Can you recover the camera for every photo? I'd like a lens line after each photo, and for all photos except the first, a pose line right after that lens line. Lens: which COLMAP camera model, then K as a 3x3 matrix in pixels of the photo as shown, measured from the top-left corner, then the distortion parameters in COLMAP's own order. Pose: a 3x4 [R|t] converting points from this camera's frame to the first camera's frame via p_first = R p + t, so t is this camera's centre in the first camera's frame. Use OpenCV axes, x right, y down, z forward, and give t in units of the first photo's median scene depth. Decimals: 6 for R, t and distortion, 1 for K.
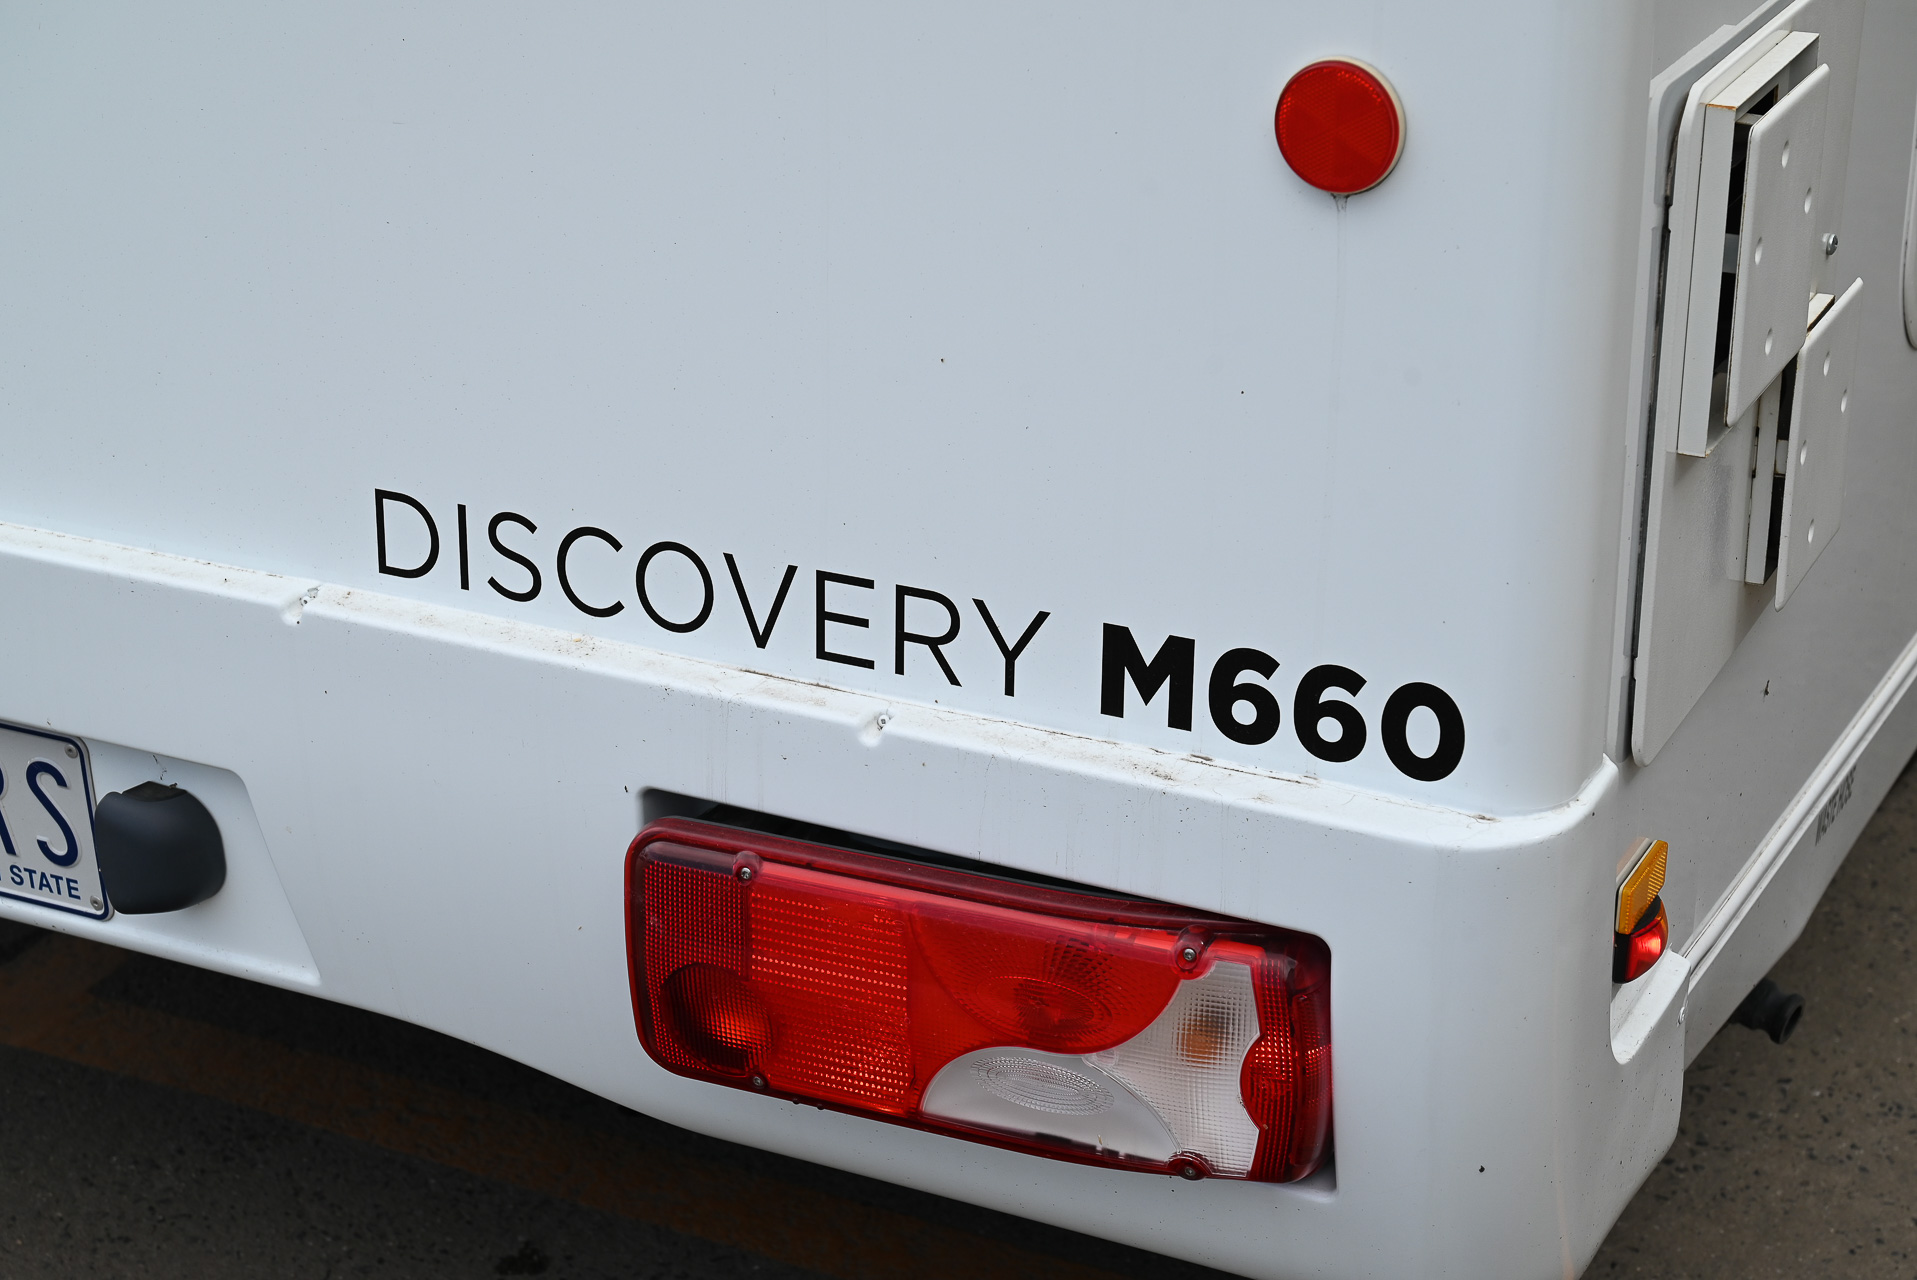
lens RADIAL K [[3515.0, 0, 958.5], [0, 3515.0, 640.0], [0, 0, 1]] dist [0.010986, 0.005363]
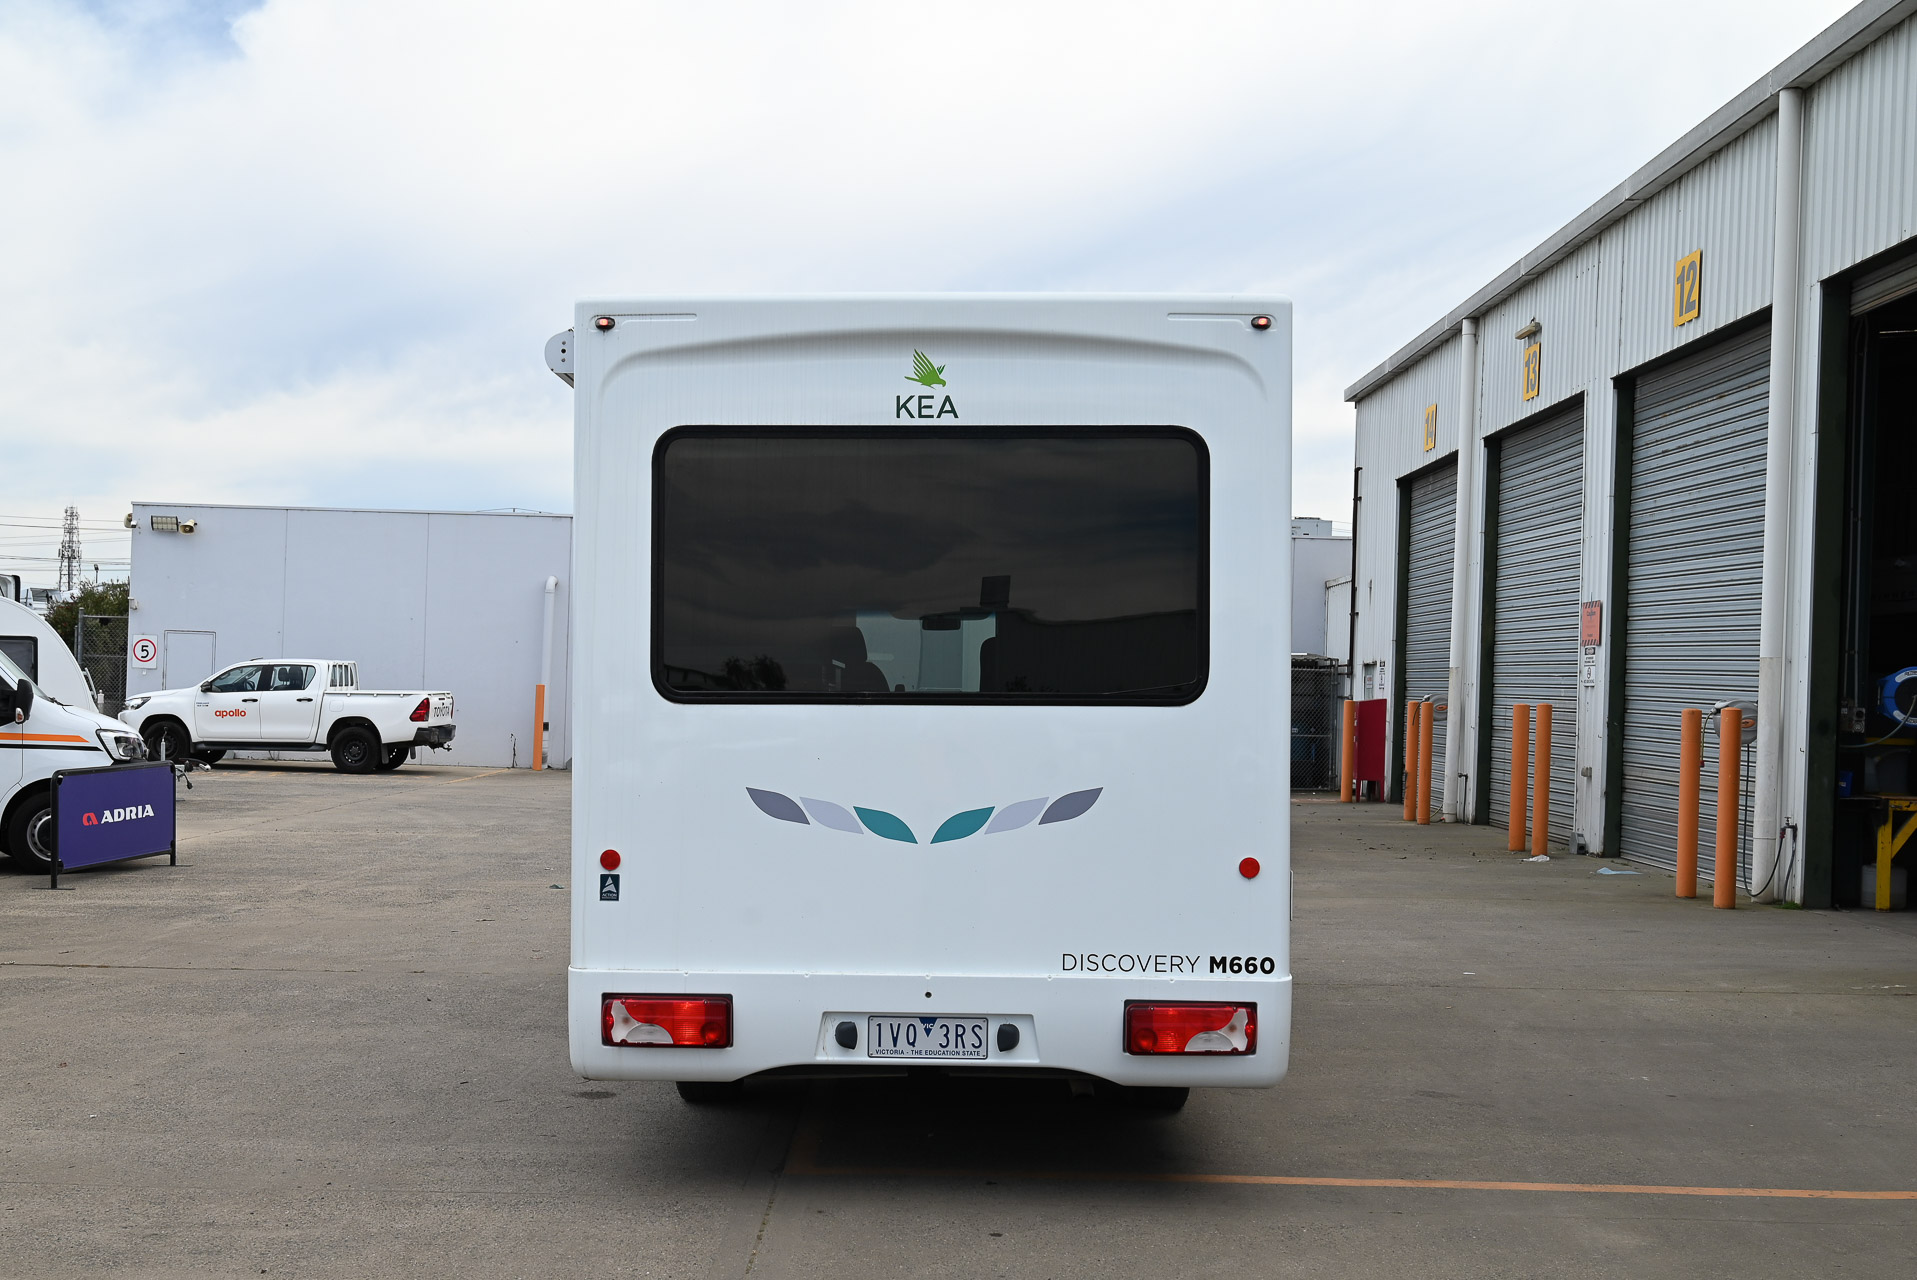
lens RADIAL K [[2106.4, 0, 908.2], [0, 2106.4, 678.3], [0, 0, 1]] dist [-0.006660, 0.001746]
pose [[0.905971, 0.014618, 0.423087, -1.891338], [0.150035, 0.923446, -0.353181, 0.725598], [-0.395861, 0.383450, 0.834422, -1.910307]]
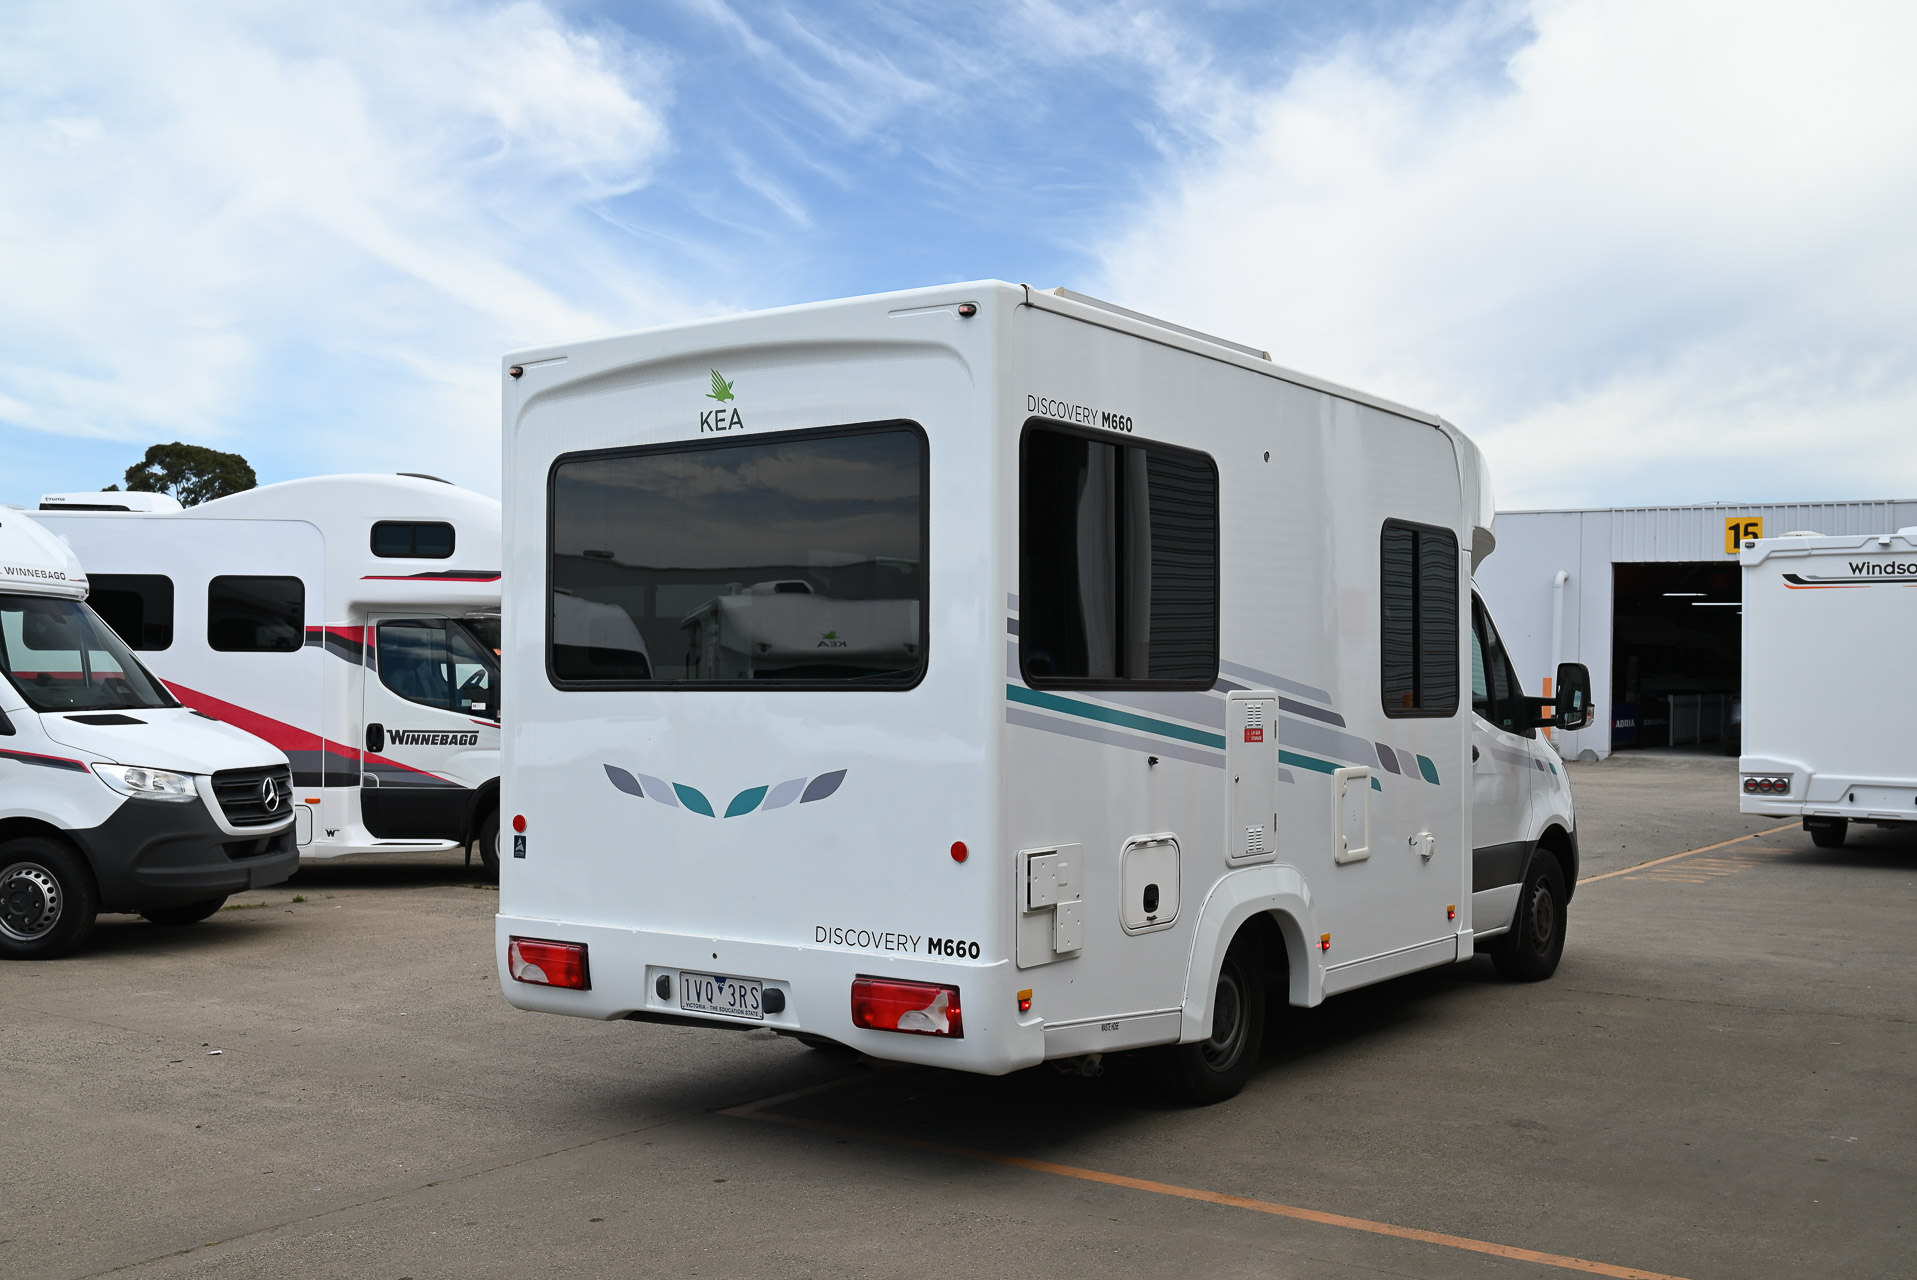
lens RADIAL K [[2009.4, 0, 958.5], [0, 2009.4, 640.0], [0, 0, 1]] dist [-0.007770, 0.014731]
pose [[0.987264, 0.001996, -0.159079, 0.625563], [-0.065539, 0.916234, -0.395247, 0.868108], [0.144965, 0.400639, 0.904695, -2.272464]]
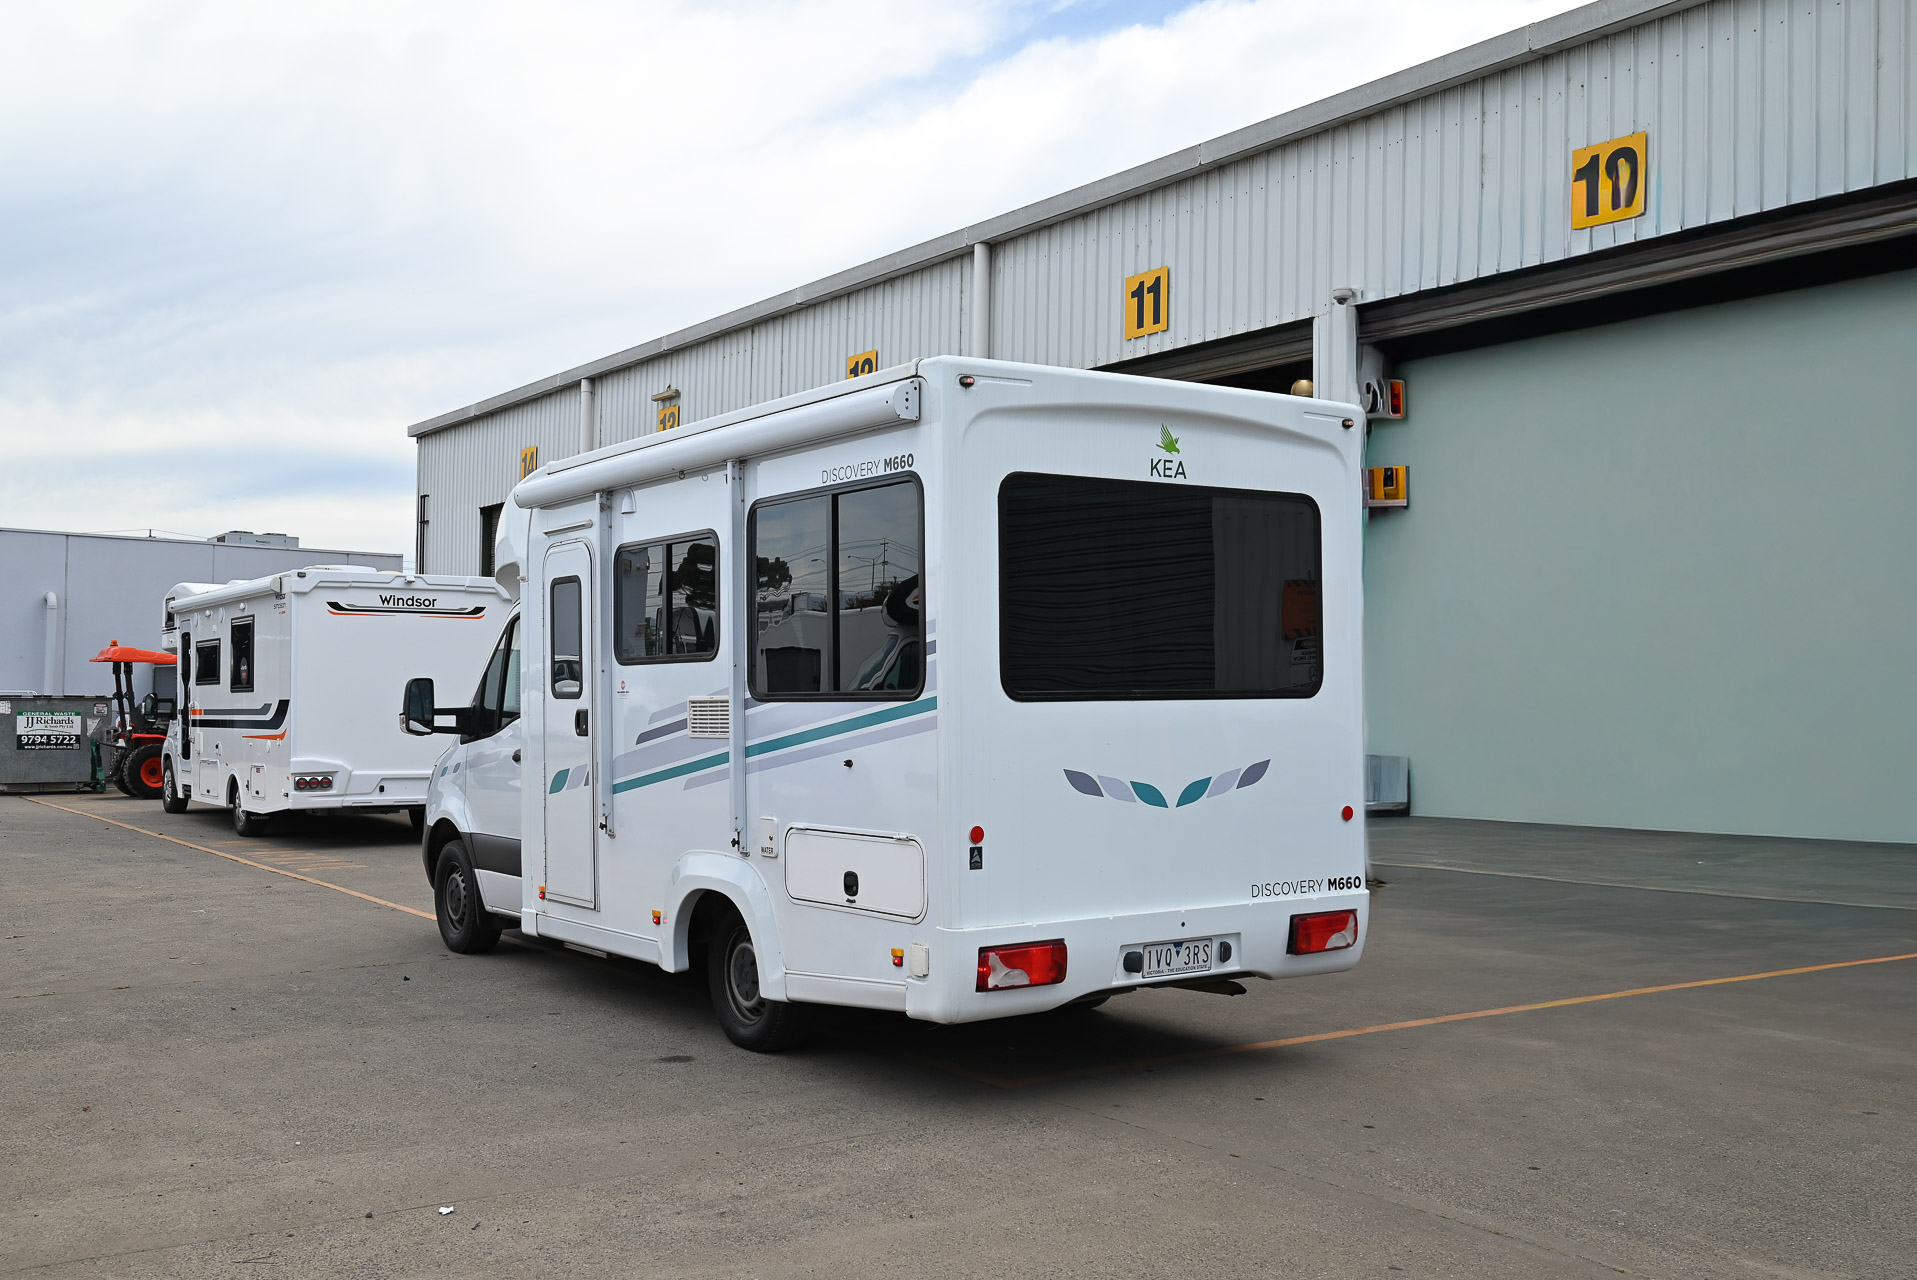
lens RADIAL K [[1807.3, 0, 956.0], [0, 1807.3, 664.3], [0, 0, 1]] dist [0.000720, -0.001070]
pose [[0.474822, 0.015425, 0.879947, -4.007676], [0.337829, 0.920054, -0.198422, 0.076619], [-0.812659, 0.391487, 0.431651, -0.310753]]
